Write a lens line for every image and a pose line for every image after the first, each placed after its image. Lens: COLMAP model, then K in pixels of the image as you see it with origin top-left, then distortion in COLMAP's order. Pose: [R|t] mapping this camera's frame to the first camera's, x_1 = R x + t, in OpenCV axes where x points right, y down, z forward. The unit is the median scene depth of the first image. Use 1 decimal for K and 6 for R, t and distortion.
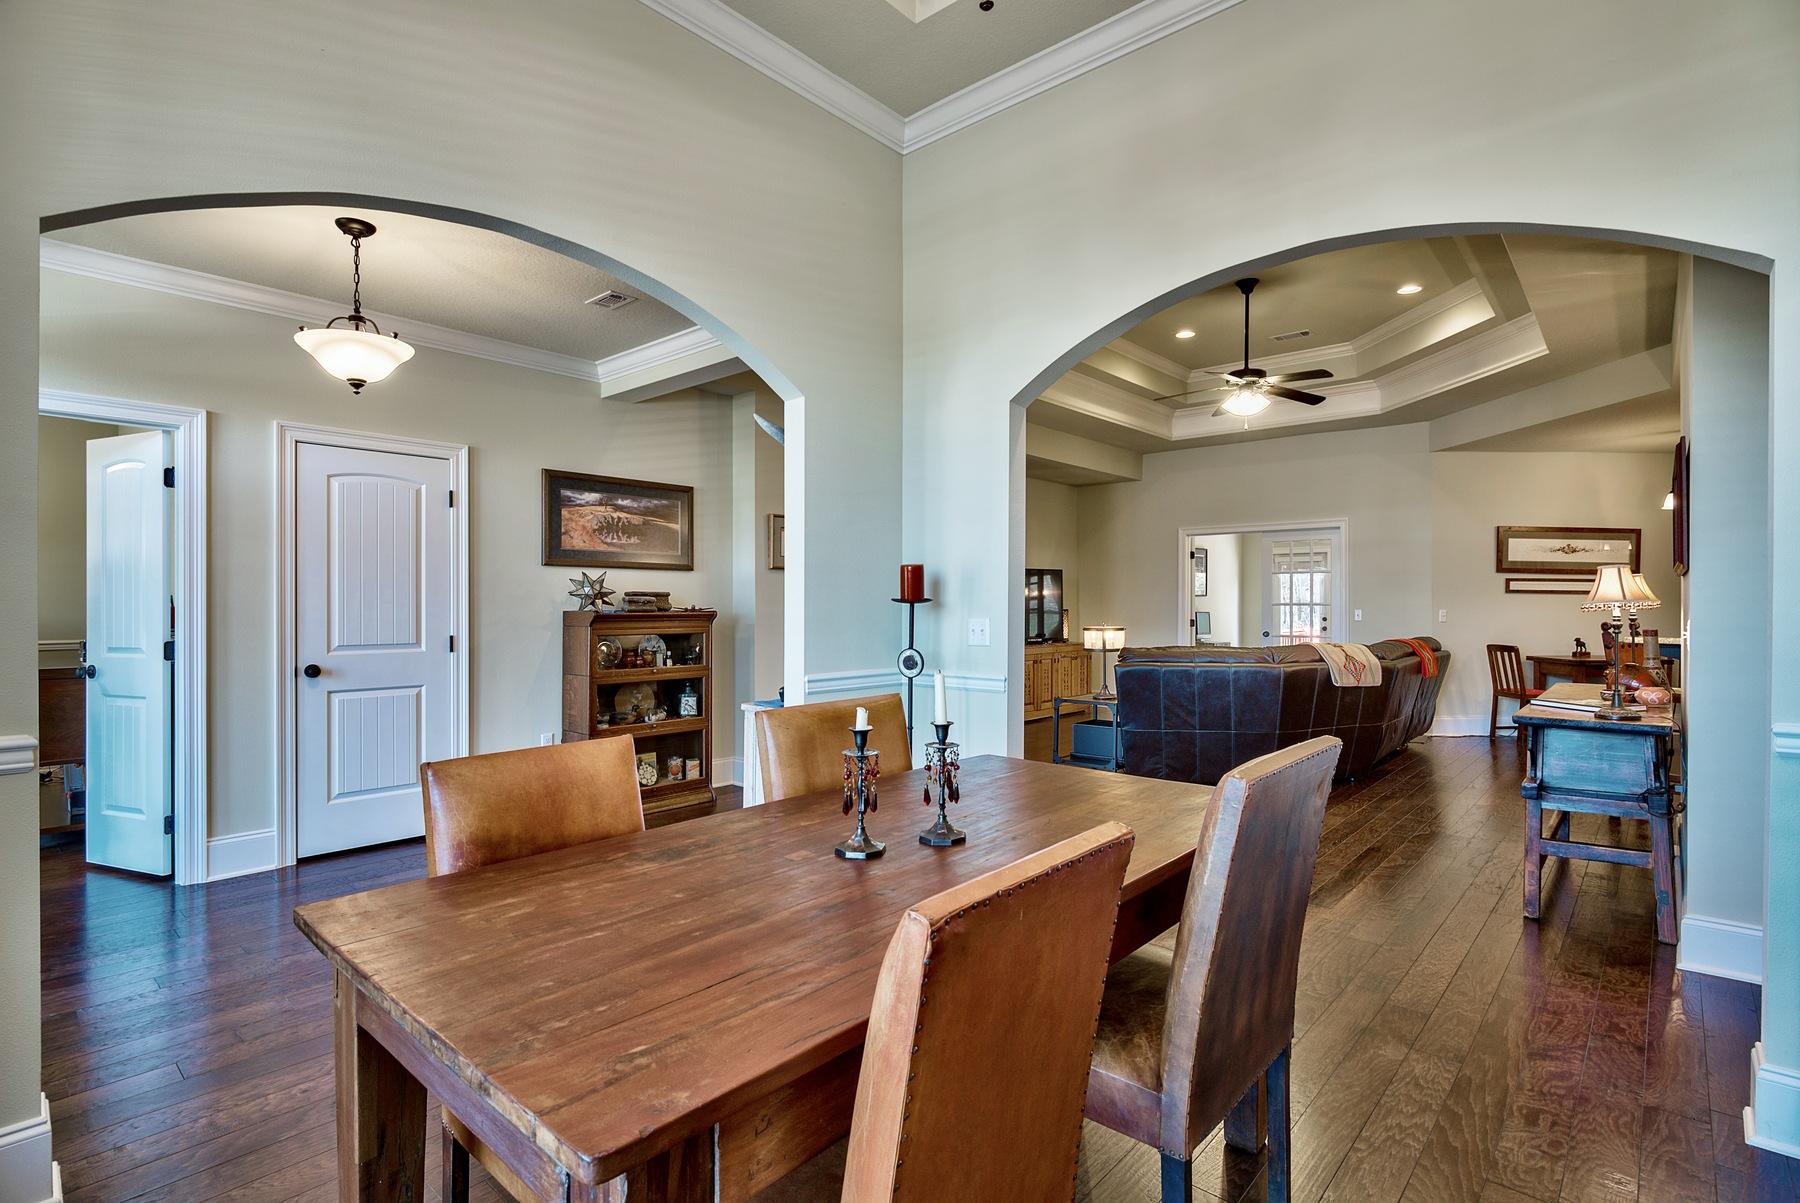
lens RADIAL K [[864.2, 0, 909.8], [0, 864.2, 603.5], [0, 0, 1]] dist [0.001368, 0.000214]
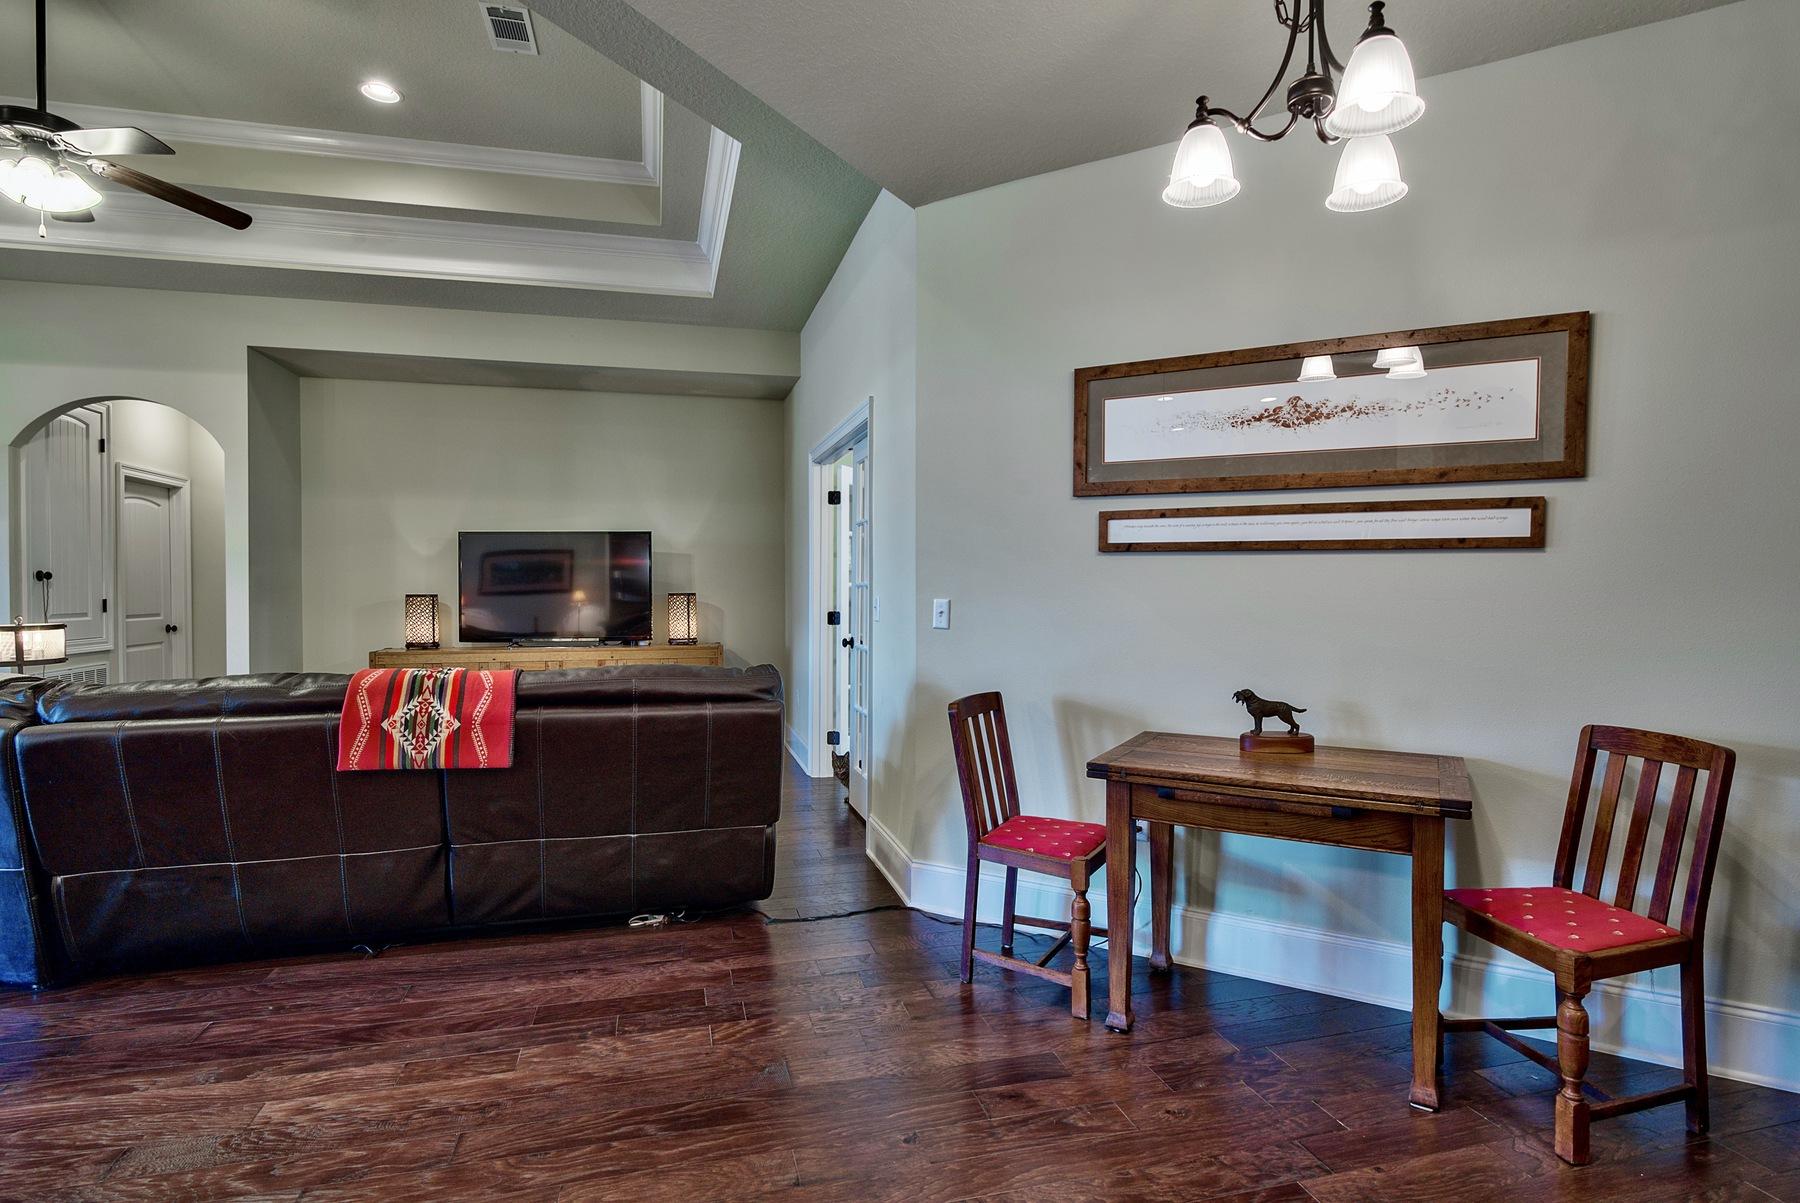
lens RADIAL K [[901.4, 0, 897.3], [0, 901.4, 608.8], [0, 0, 1]] dist [0.000406, -0.000741]
pose [[0.830298, 0.013293, -0.557162, 0.849697], [0.001138, 0.999673, 0.025546, 0.001548], [0.557319, -0.021844, 0.830011, 0.654484]]
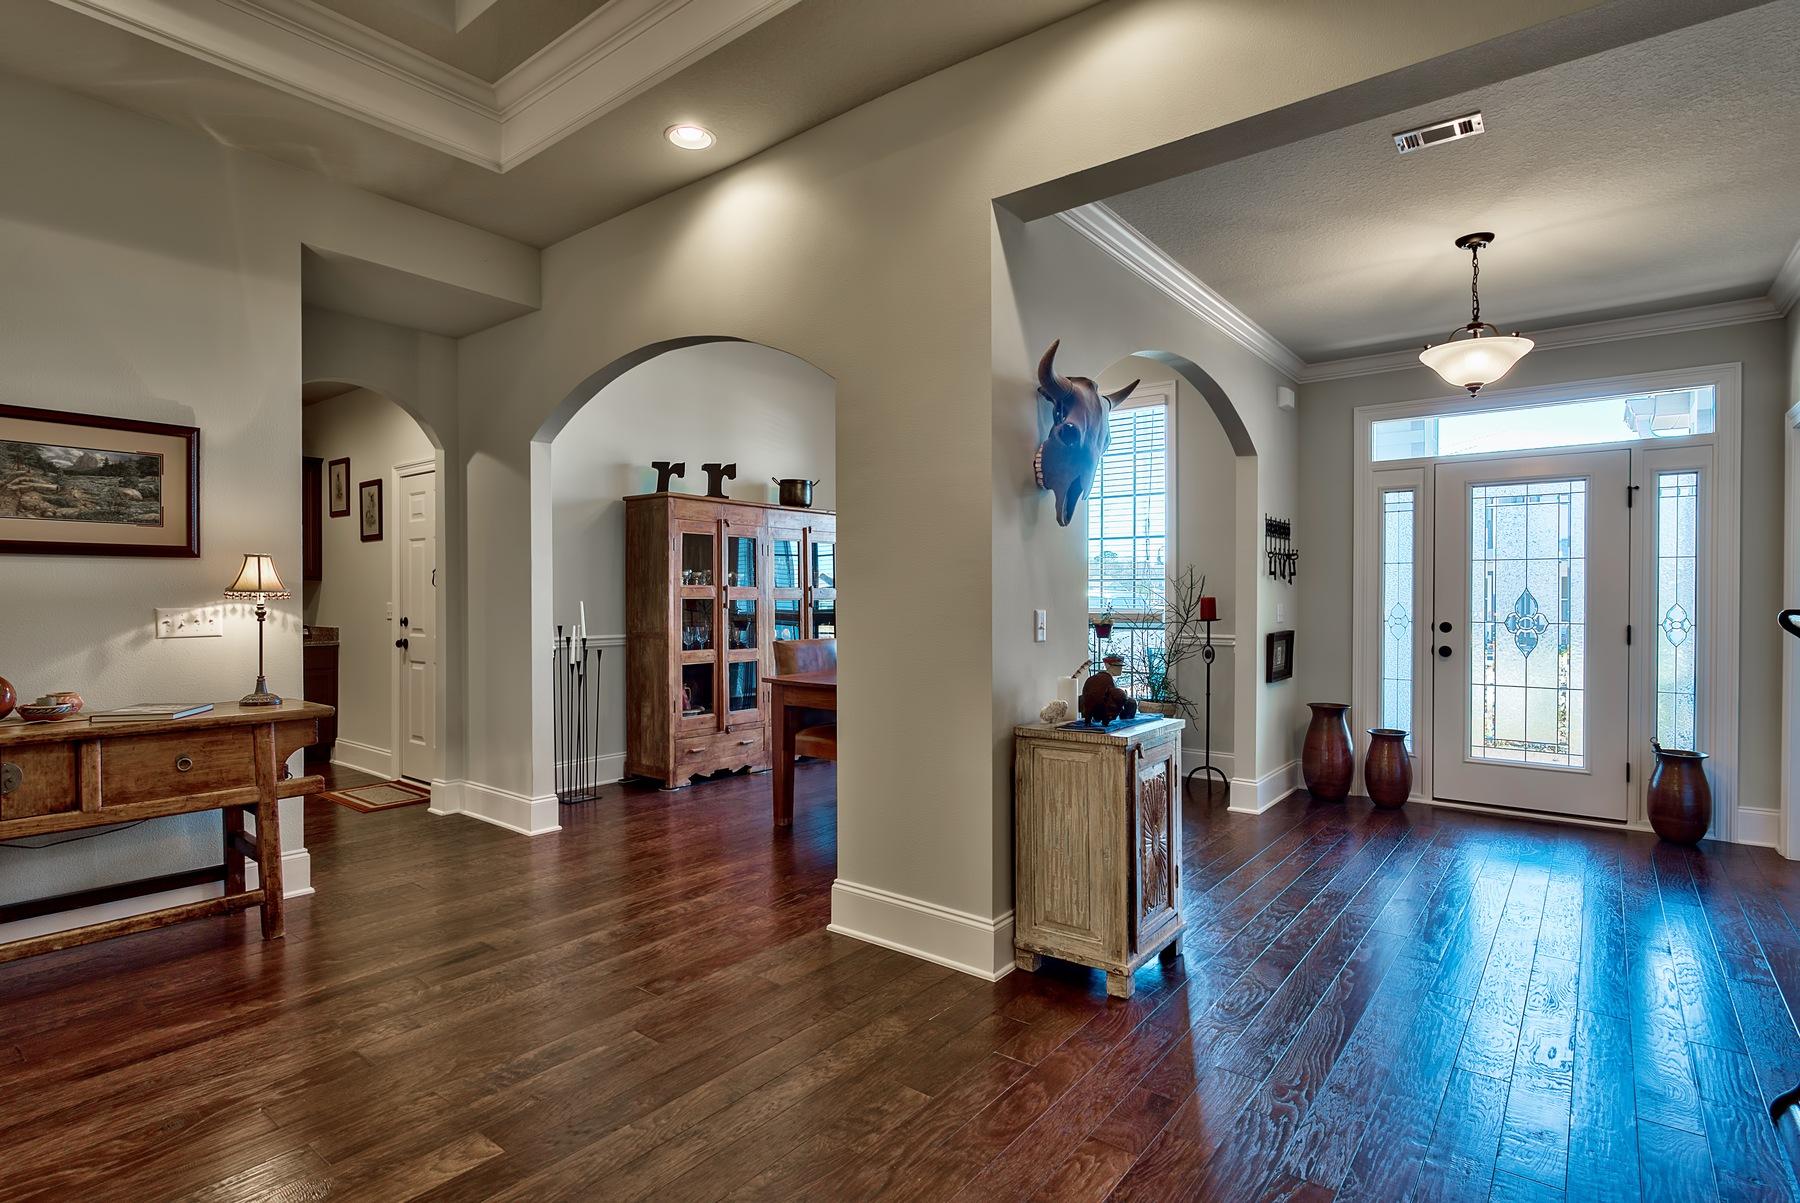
lens RADIAL K [[886.0, 0, 909.4], [0, 886.0, 606.1], [0, 0, 1]] dist [-0.001062, -0.000851]
pose [[-0.998525, -0.001431, -0.054273, 0.045955], [-0.001980, 0.999947, 0.010064, 0.002053], [0.054256, 0.010157, -0.998475, 0.839973]]
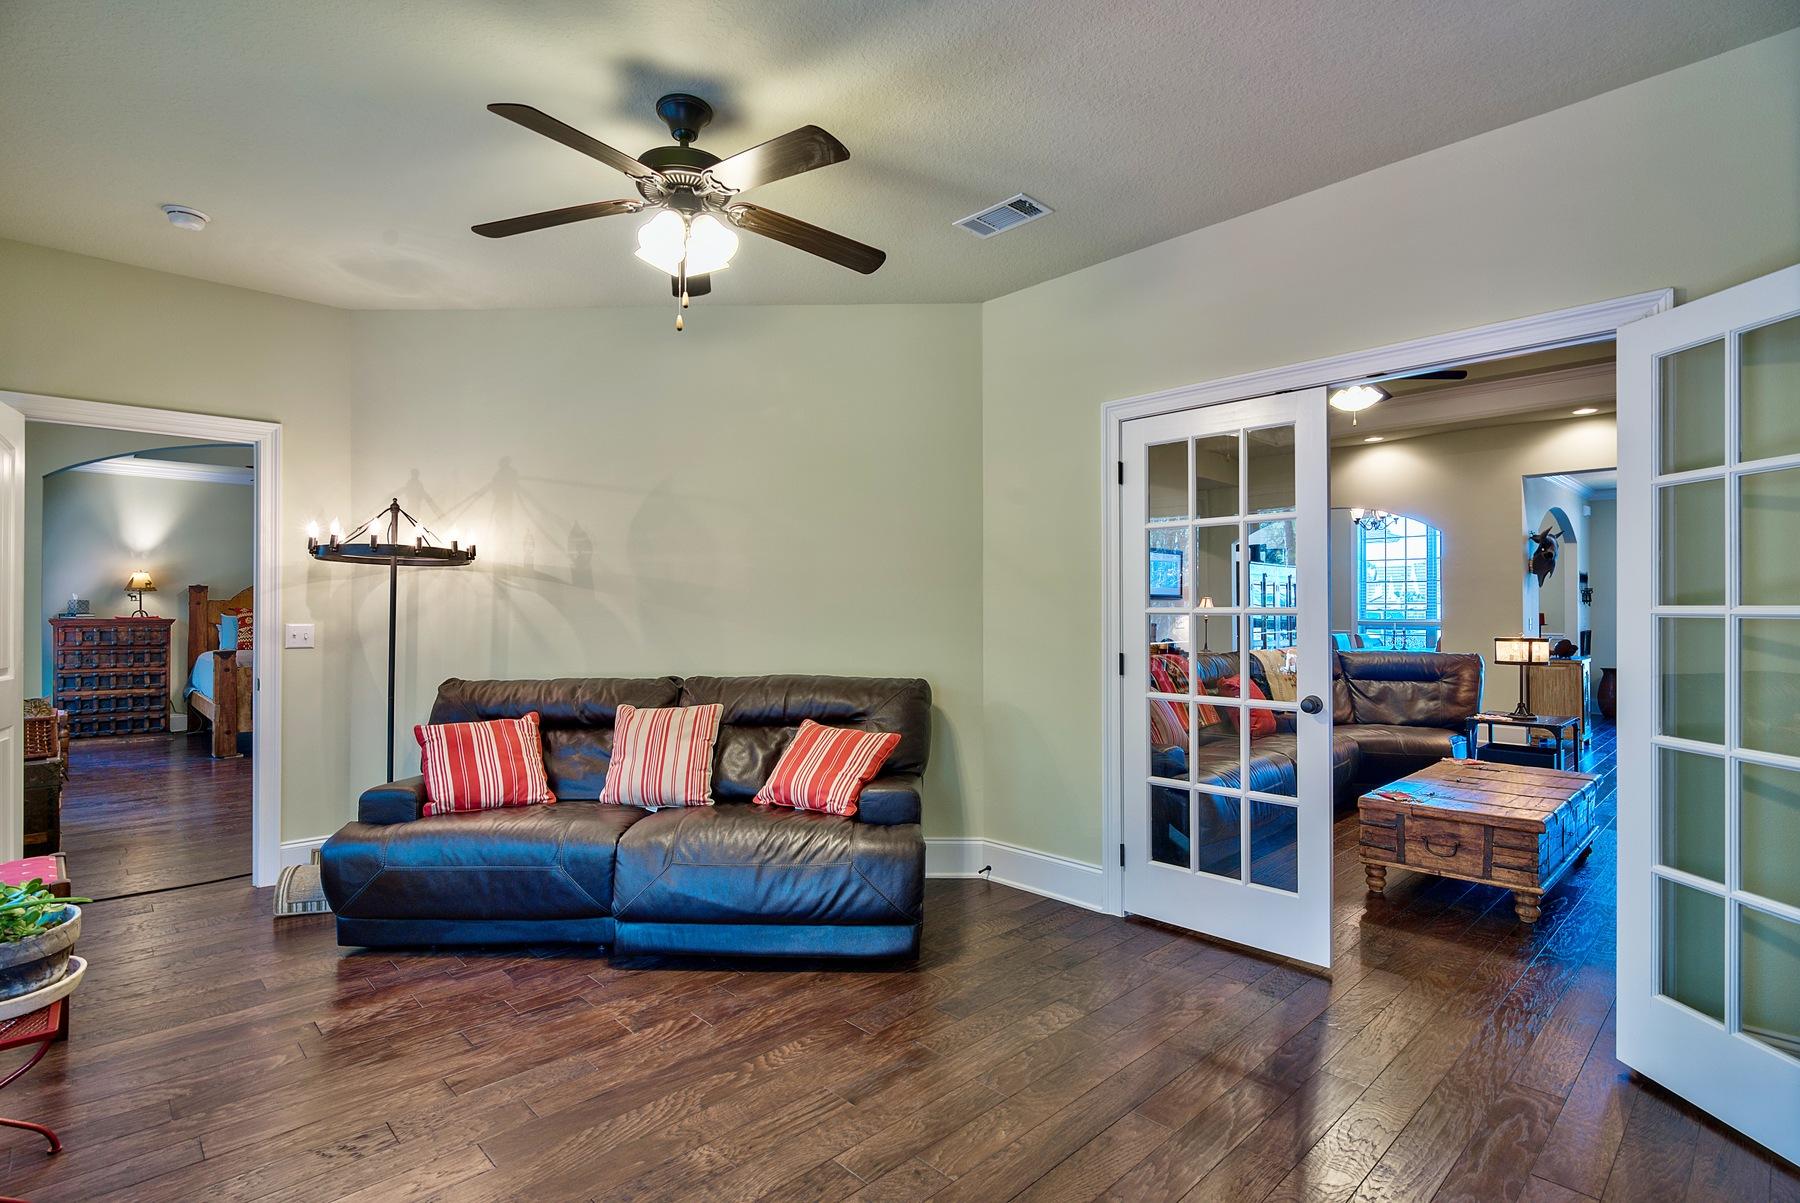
lens RADIAL K [[869.3, 0, 914.0], [0, 869.3, 609.2], [0, 0, 1]] dist [-0.001750, -0.000323]
pose [[-0.996840, 0.000030, 0.079433, 0.613493], [-0.000301, 0.999991, -0.004154, 0.001497], [-0.079433, -0.004165, -0.996832, 1.540212]]
